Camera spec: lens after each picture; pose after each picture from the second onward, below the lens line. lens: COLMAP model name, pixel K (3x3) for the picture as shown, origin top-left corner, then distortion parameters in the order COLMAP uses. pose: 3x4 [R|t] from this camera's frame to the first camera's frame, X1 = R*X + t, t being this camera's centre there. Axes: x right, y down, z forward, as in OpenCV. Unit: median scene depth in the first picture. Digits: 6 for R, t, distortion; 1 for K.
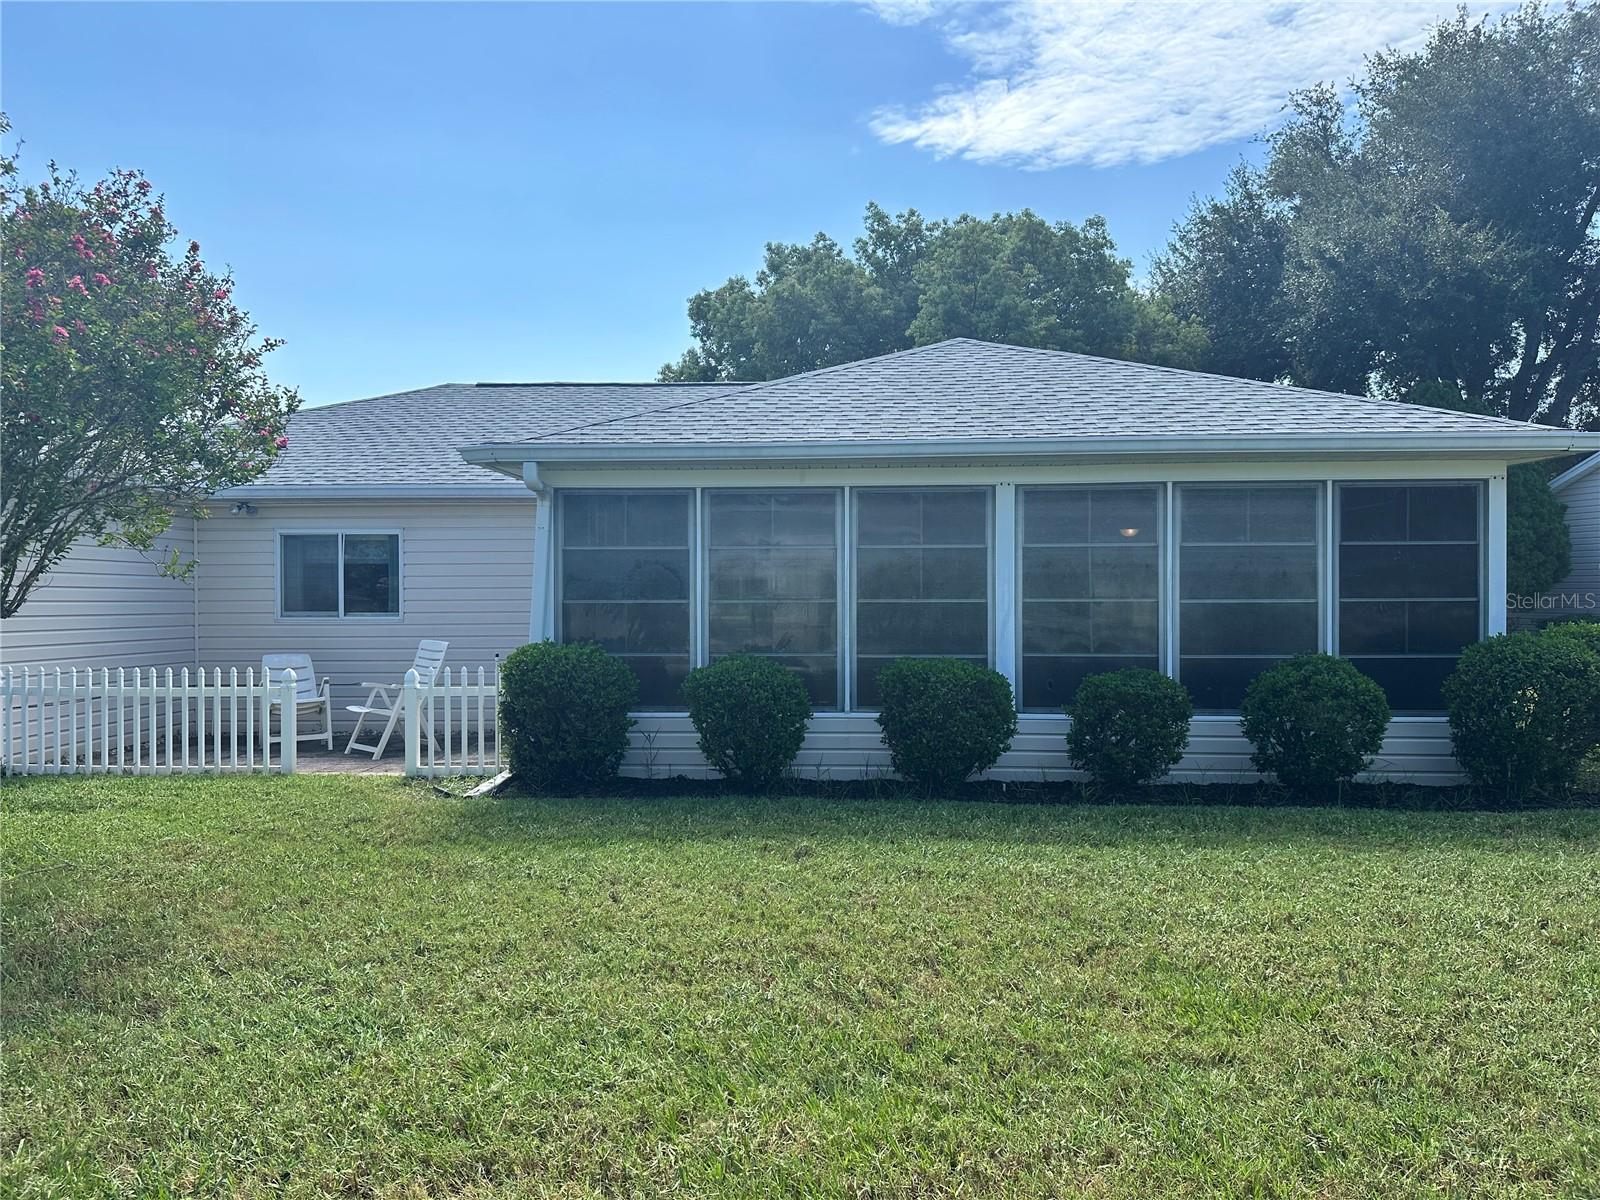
lens RADIAL K [[1104.7, 0, 800.0], [0, 1104.7, 600.0], [0, 0, 1]] dist [0.110494, -0.184771]
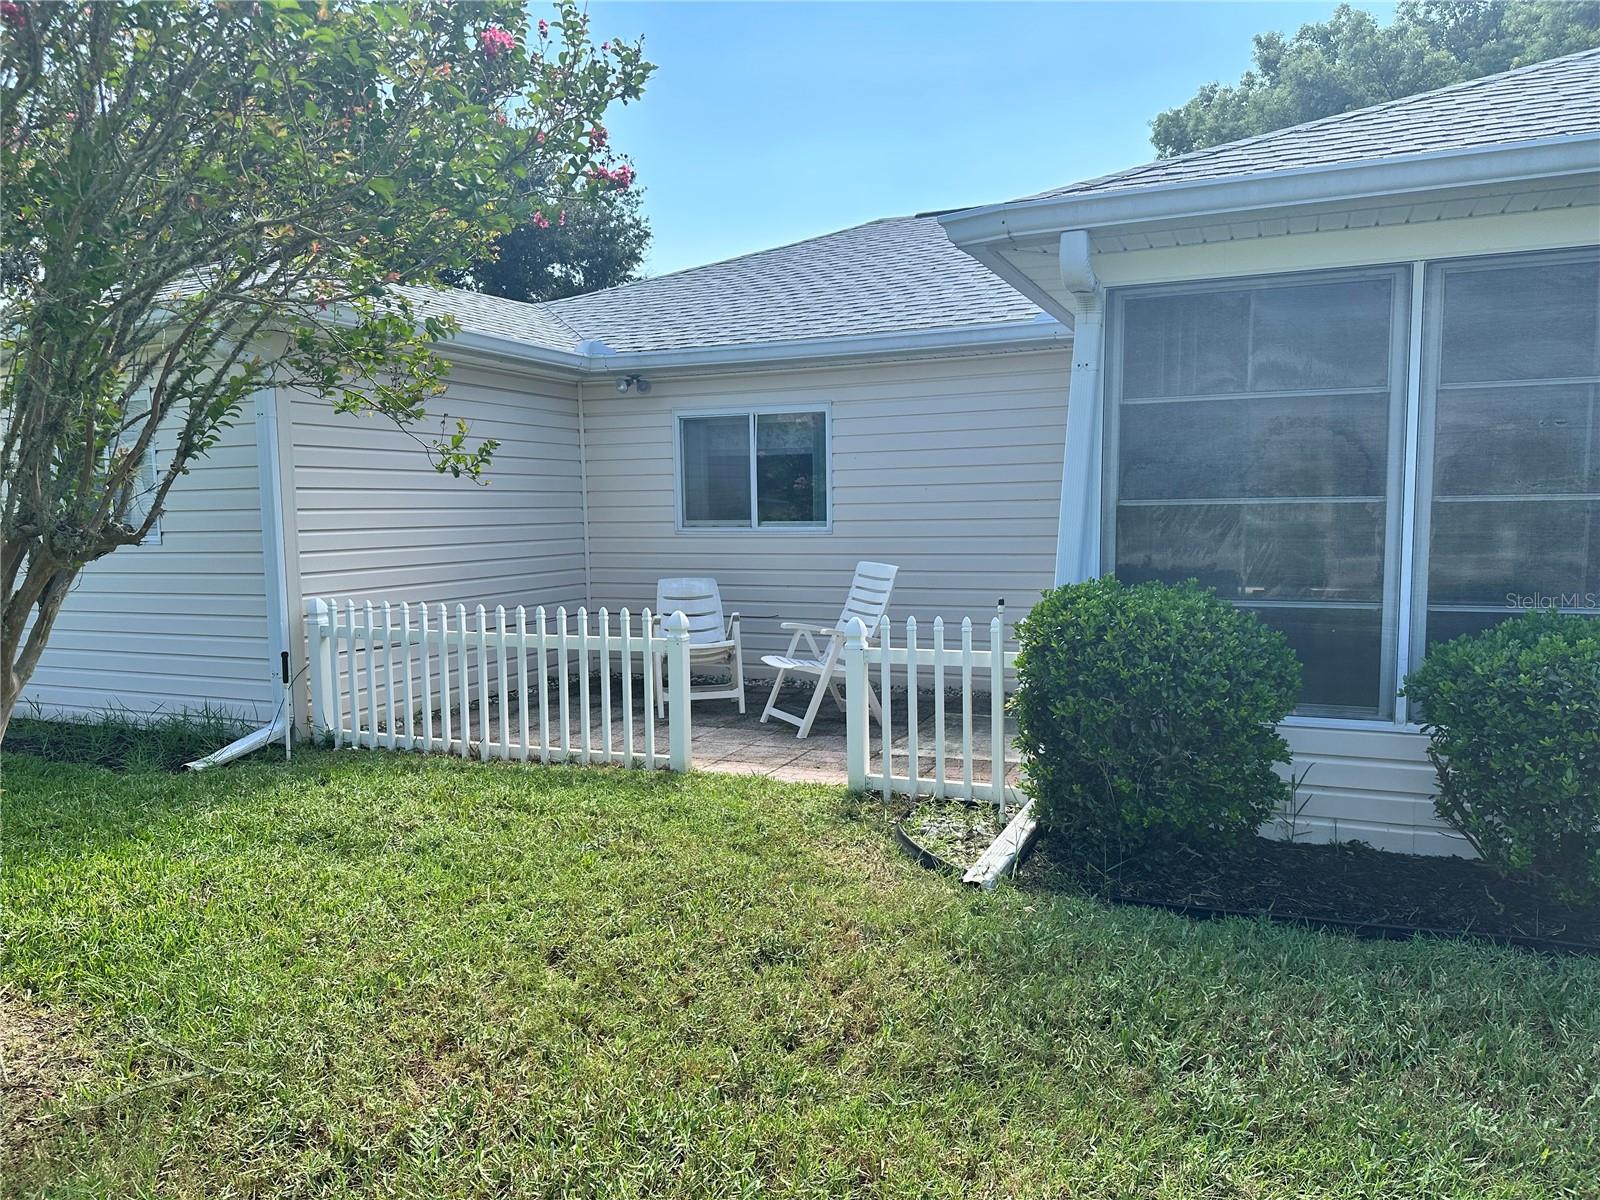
lens RADIAL K [[1131.6, 0, 800.0], [0, 1131.6, 600.0], [0, 0, 1]] dist [0.025886, -0.007894]
pose [[0.937109, 0.018390, -0.348552, -0.136004], [0.012093, 0.996301, 0.085080, -0.000325], [0.348827, -0.083945, 0.933420, 0.349574]]
